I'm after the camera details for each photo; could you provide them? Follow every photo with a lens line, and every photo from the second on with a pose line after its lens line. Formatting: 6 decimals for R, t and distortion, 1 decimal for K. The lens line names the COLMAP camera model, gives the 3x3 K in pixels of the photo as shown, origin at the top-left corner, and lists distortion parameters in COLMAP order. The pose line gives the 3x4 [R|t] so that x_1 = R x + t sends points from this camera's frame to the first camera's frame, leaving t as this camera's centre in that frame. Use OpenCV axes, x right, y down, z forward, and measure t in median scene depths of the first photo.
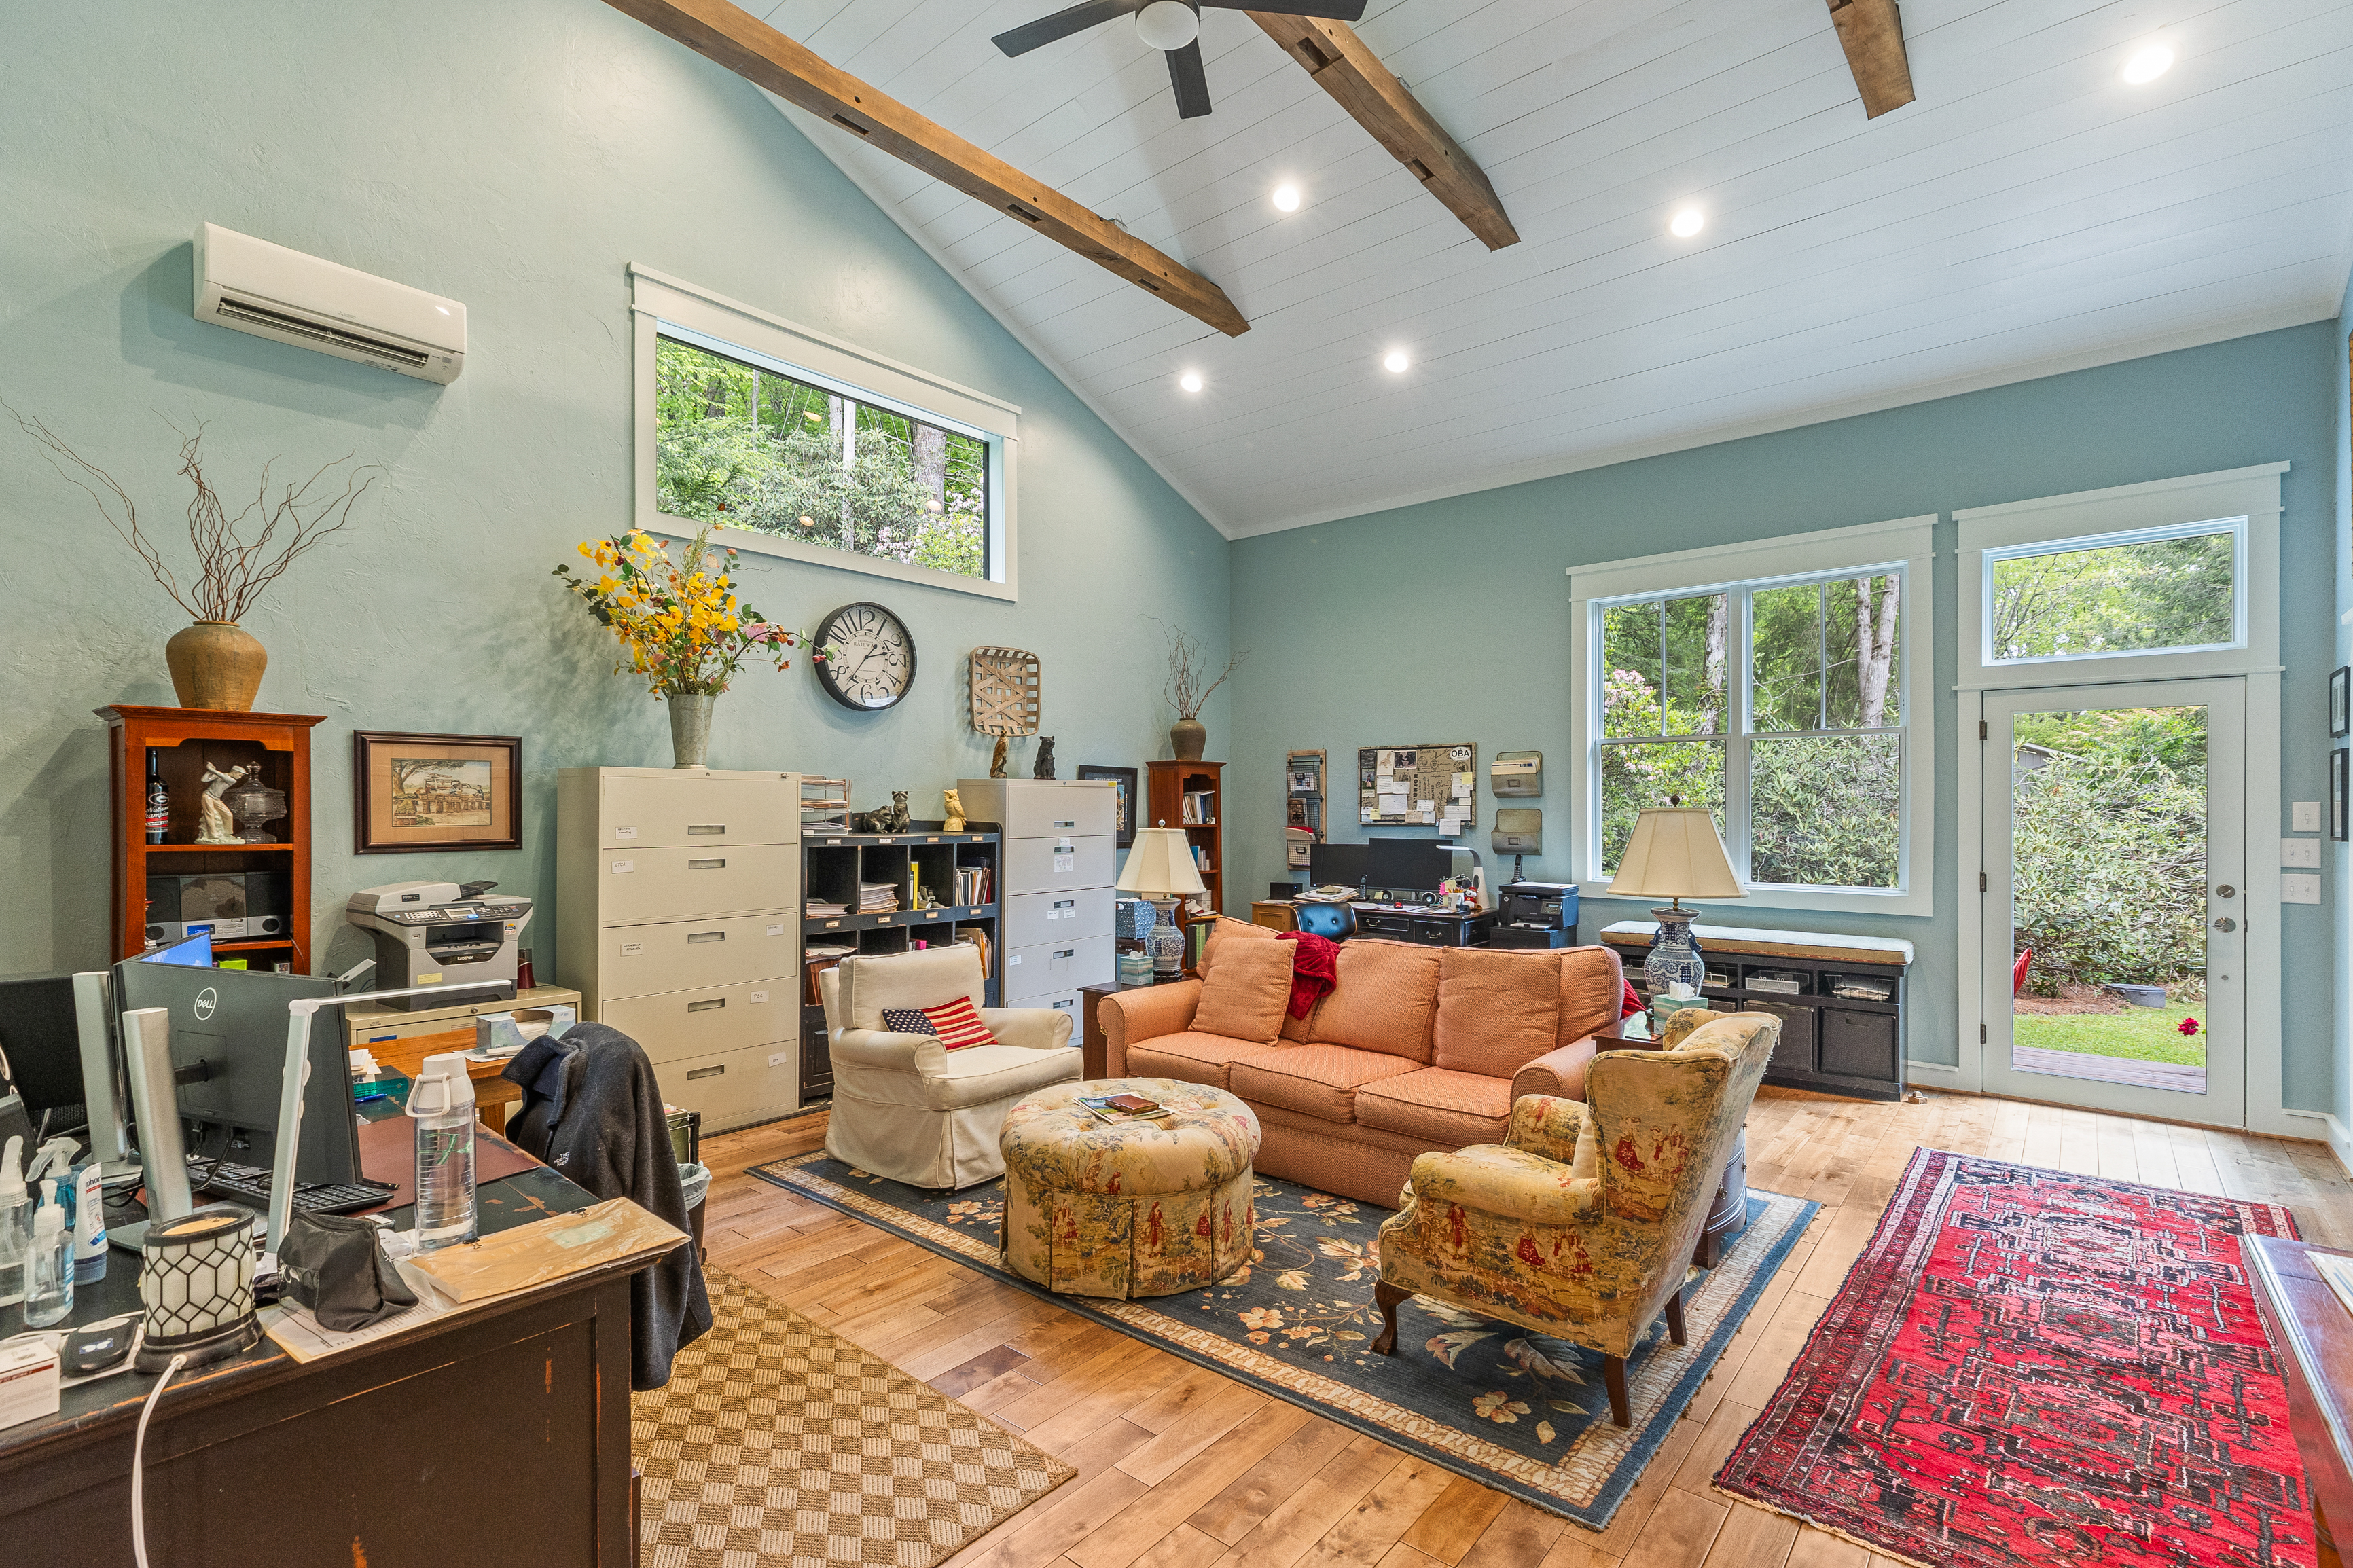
lens RADIAL K [[1069.5, 0, 1183.1], [0, 1069.5, 812.6], [0, 0, 1]] dist [0.004480, 0.000516]
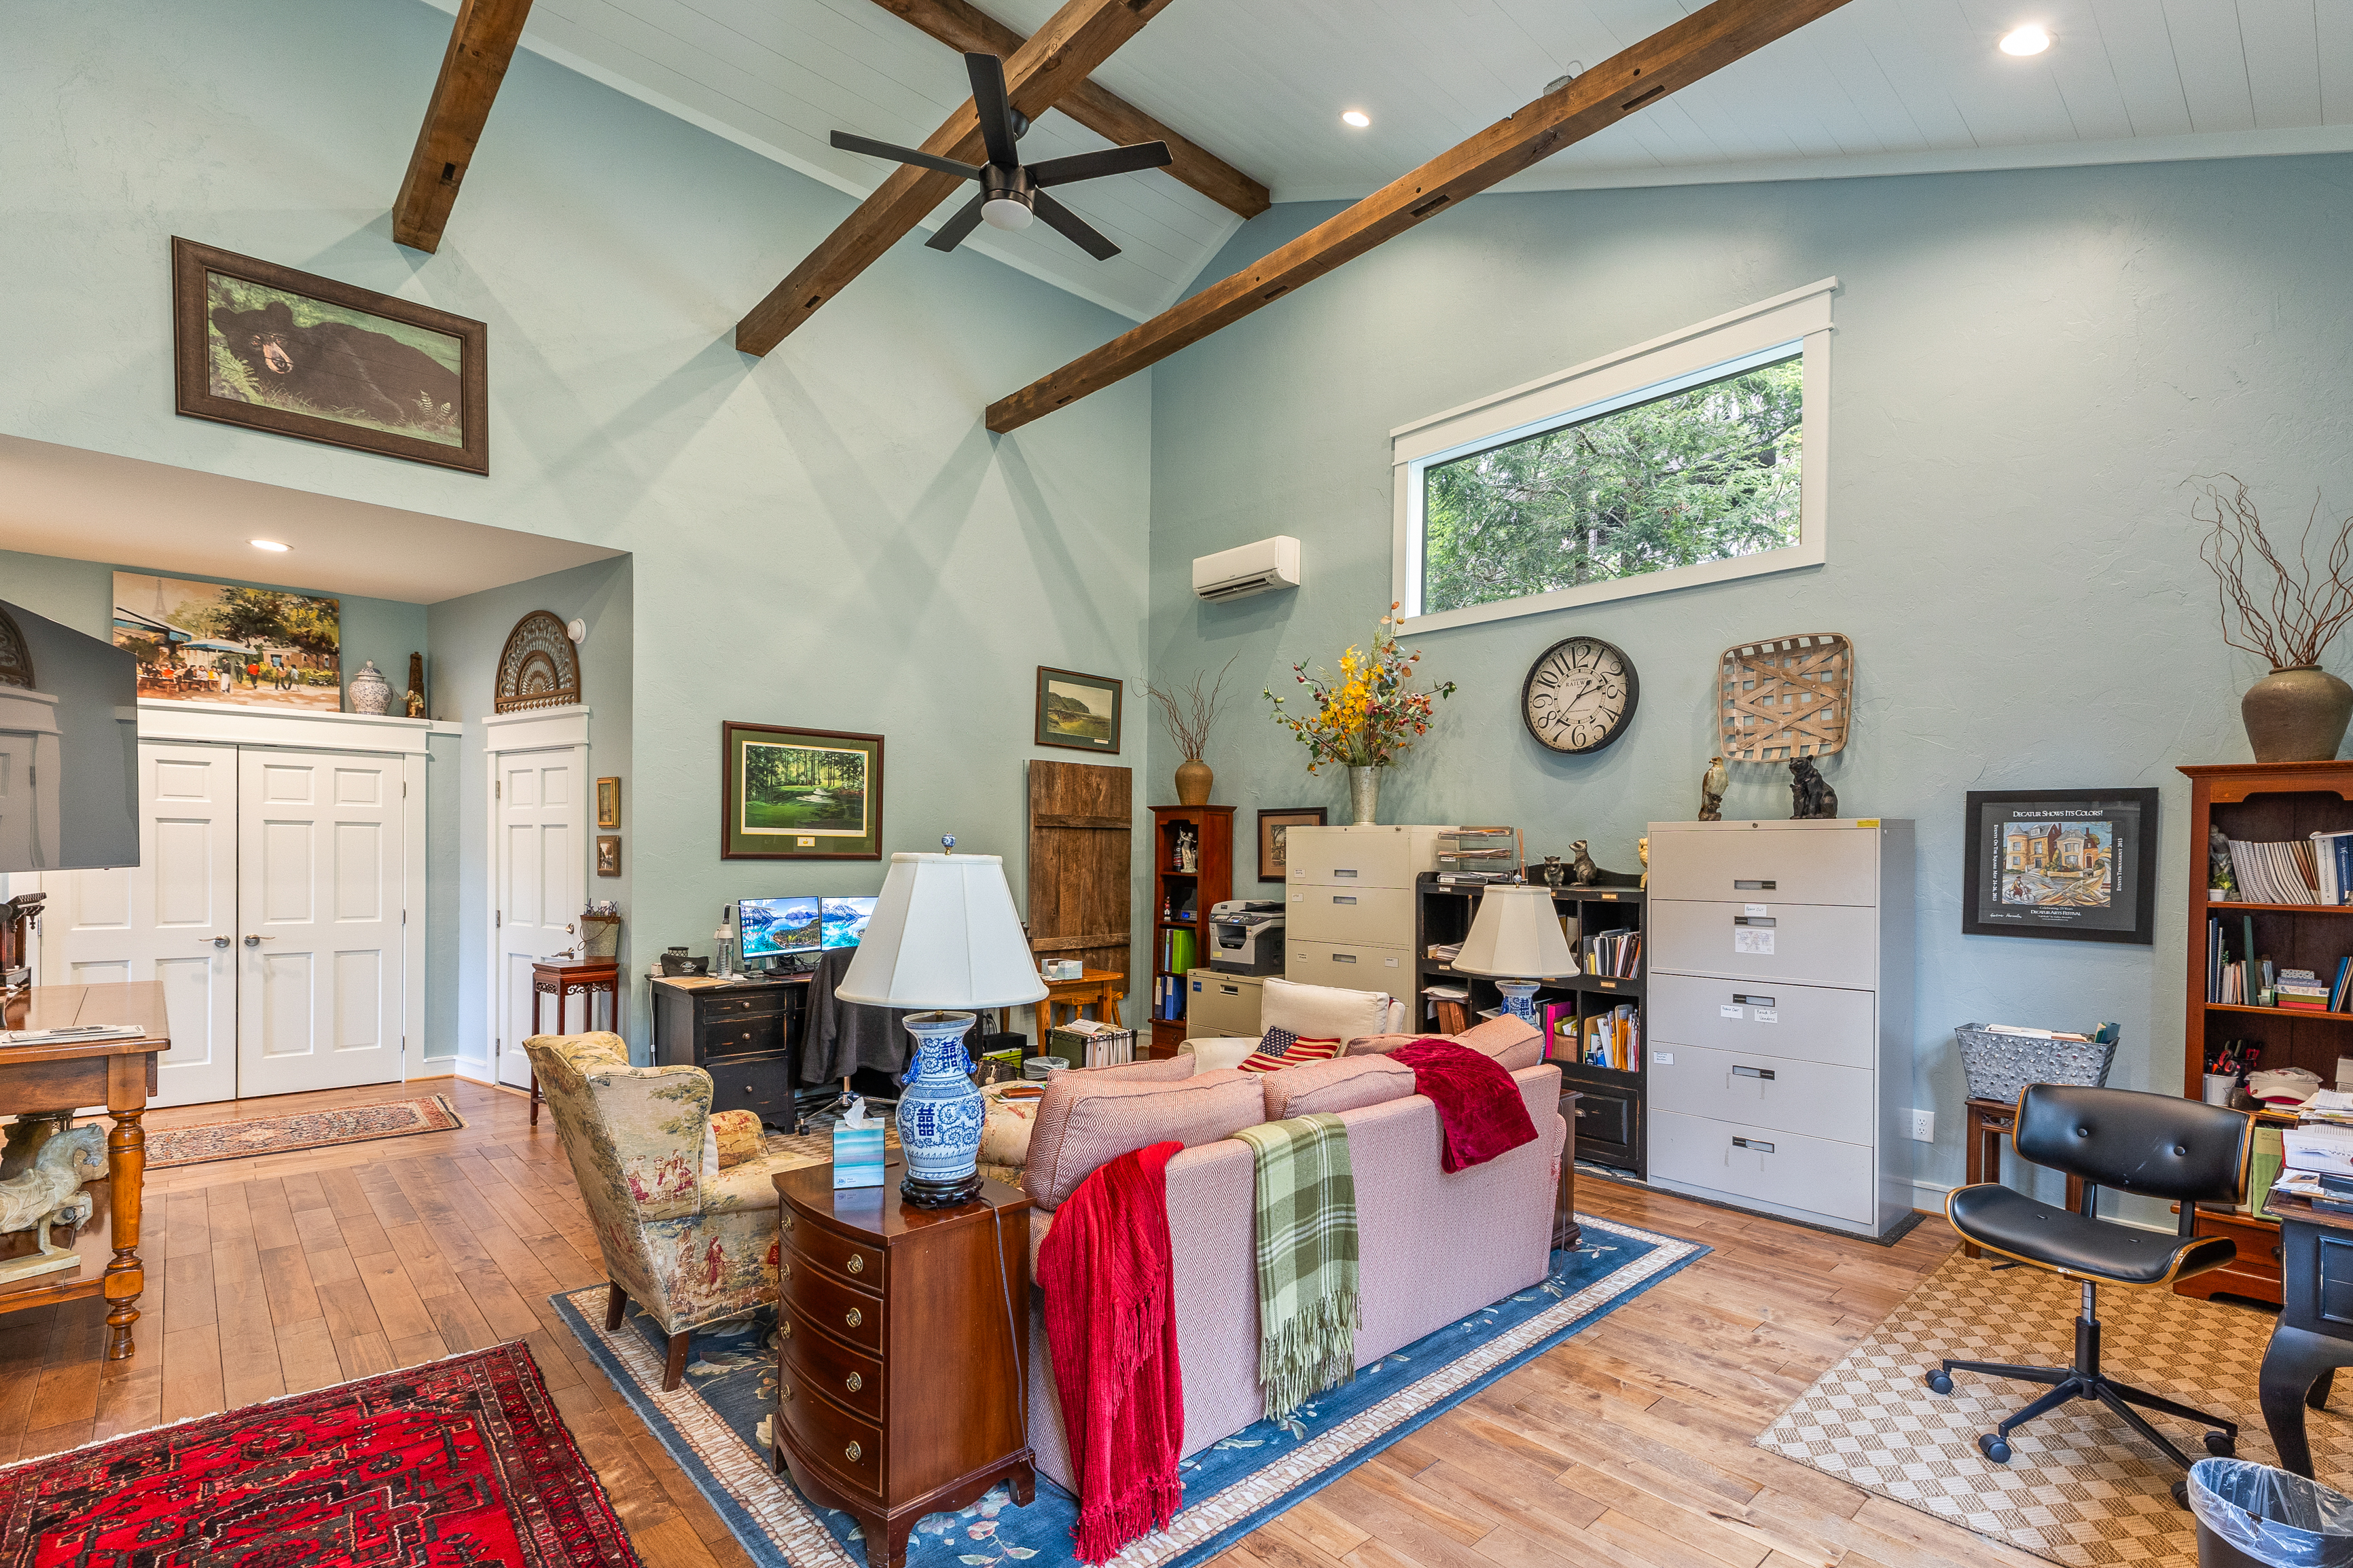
lens RADIAL K [[1086.3, 0, 1174.7], [0, 1086.3, 864.5], [0, 0, 1]] dist [0.000572, -0.000196]
pose [[-0.131918, 0.007386, -0.991233, 0.678855], [-0.016820, 0.999812, 0.009688, -0.002620], [0.991118, 0.017950, -0.131769, 0.773469]]
